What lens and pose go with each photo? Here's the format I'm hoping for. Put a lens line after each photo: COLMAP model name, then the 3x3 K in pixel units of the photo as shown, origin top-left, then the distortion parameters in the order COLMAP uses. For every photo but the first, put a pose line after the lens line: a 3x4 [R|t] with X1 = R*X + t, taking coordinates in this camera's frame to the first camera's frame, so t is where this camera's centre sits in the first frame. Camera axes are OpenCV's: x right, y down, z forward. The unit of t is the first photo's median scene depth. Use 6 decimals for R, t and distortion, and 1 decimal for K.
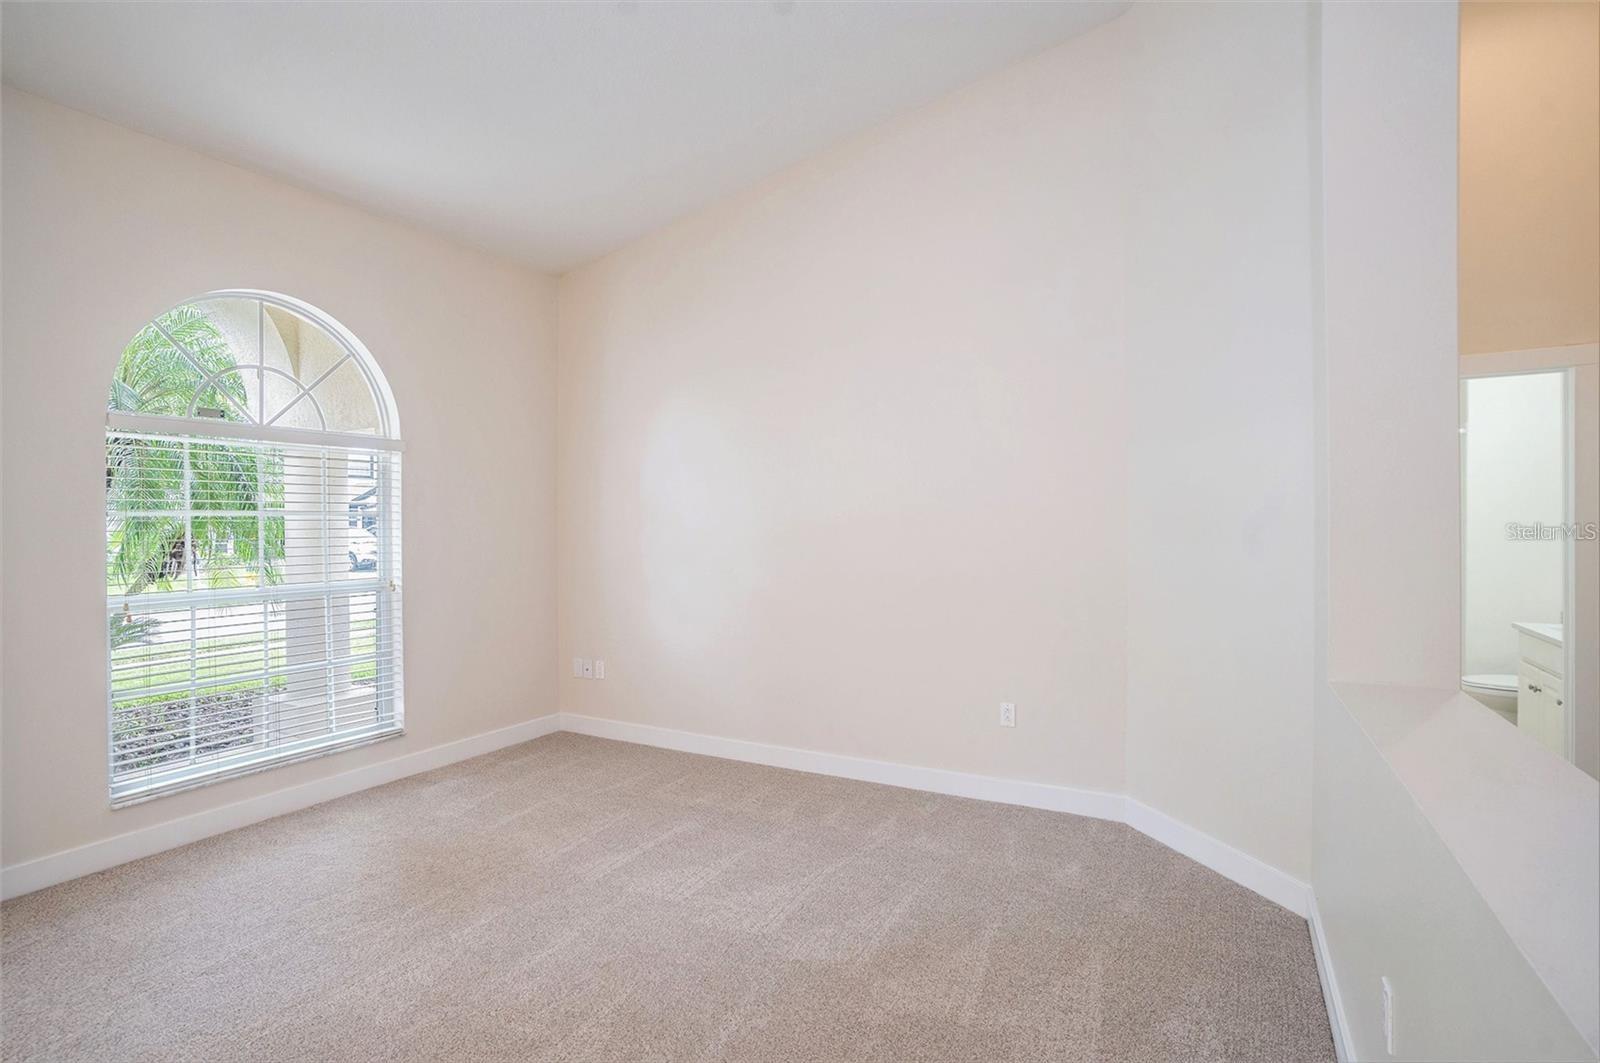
lens RADIAL K [[779.6, 0, 789.8], [0, 779.6, 523.7], [0, 0, 1]] dist [-0.057886, 0.000622]
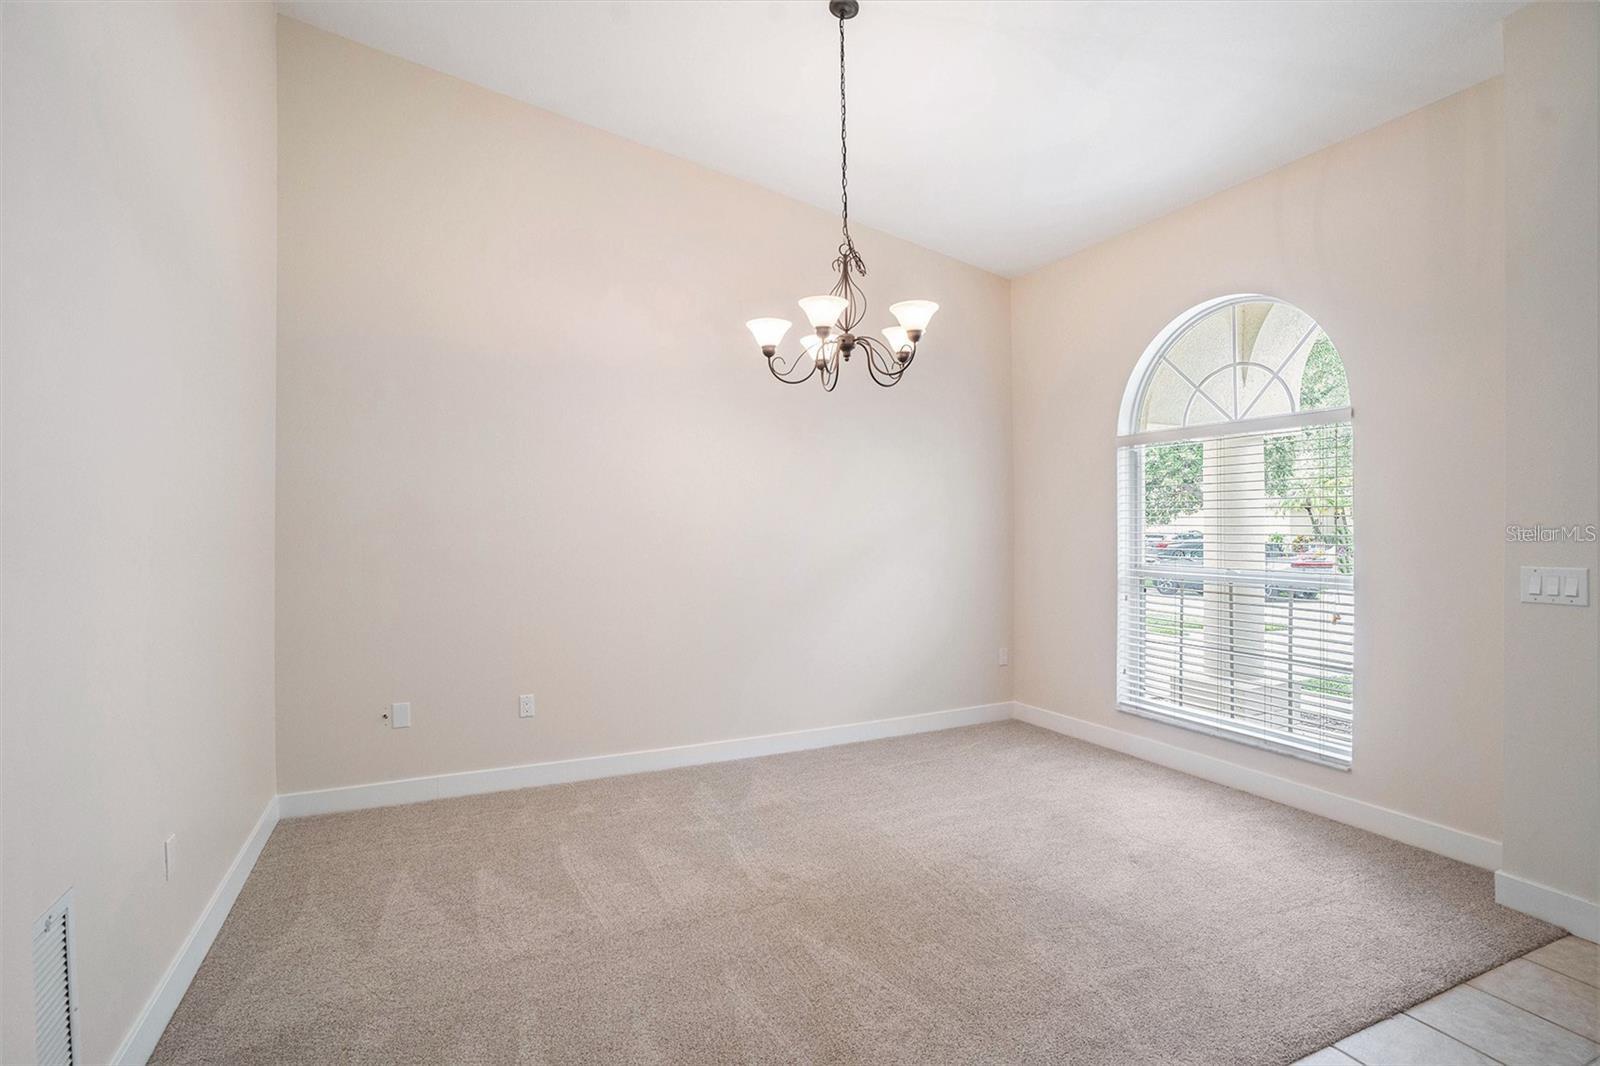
lens RADIAL K [[779.6, 0, 789.8], [0, 779.6, 525.2], [0, 0, 1]] dist [-0.057886, 0.000622]
pose [[-0.596506, -0.006676, -0.802581, 0.547063], [-0.006004, 0.999975, -0.003855, 0.026575], [0.802586, 0.002519, -0.596531, 1.127672]]
